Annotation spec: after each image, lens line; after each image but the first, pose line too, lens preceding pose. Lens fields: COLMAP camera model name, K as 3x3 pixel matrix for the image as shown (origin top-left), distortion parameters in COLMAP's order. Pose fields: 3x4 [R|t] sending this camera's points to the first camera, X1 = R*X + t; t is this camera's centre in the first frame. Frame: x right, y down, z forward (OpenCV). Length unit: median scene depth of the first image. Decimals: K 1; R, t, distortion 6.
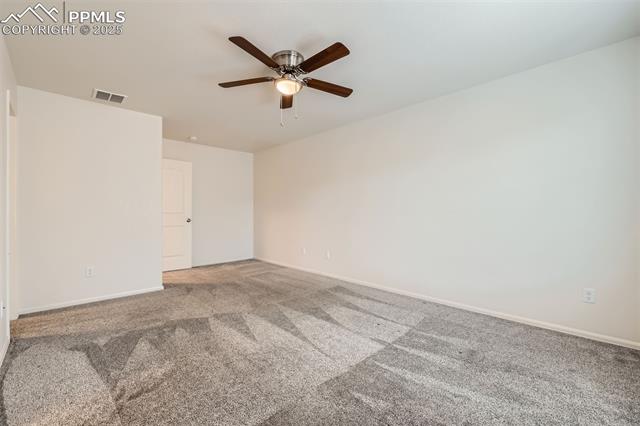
lens RADIAL K [[271.2, 0, 318.1], [0, 271.2, 213.5], [0, 0, 1]] dist [0.004828, -0.000056]
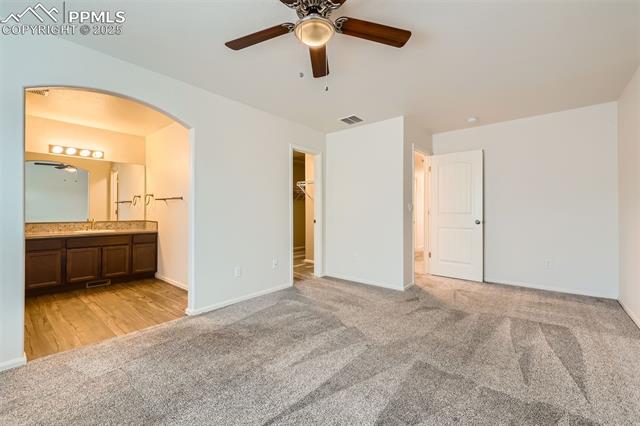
lens RADIAL K [[271.2, 0, 323.2], [0, 271.2, 212.4], [0, 0, 1]] dist [0.004828, -0.000056]
pose [[0.097394, 0.005274, -0.995232, 0.531018], [-0.002253, 0.999985, 0.005079, -0.012917], [0.995243, 0.001747, 0.097405, 0.862288]]
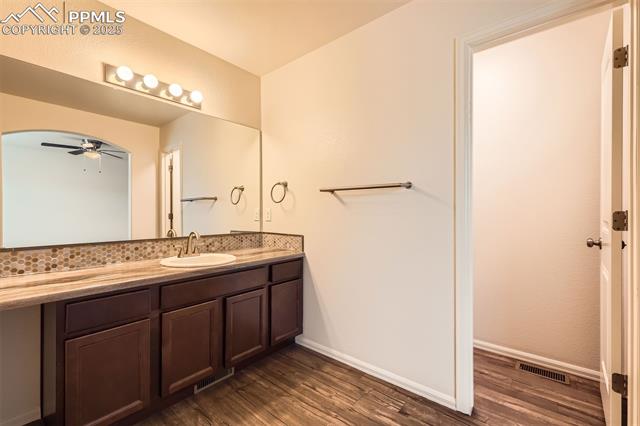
lens RADIAL K [[271.2, 0, 318.9], [0, 271.2, 214.5], [0, 0, 1]] dist [0.004828, -0.000056]
pose [[0.117399, 0.002599, -0.993081, 0.462060], [0.002248, 0.999993, 0.002883, -0.012932], [0.993082, -0.002571, 0.117392, 0.794185]]
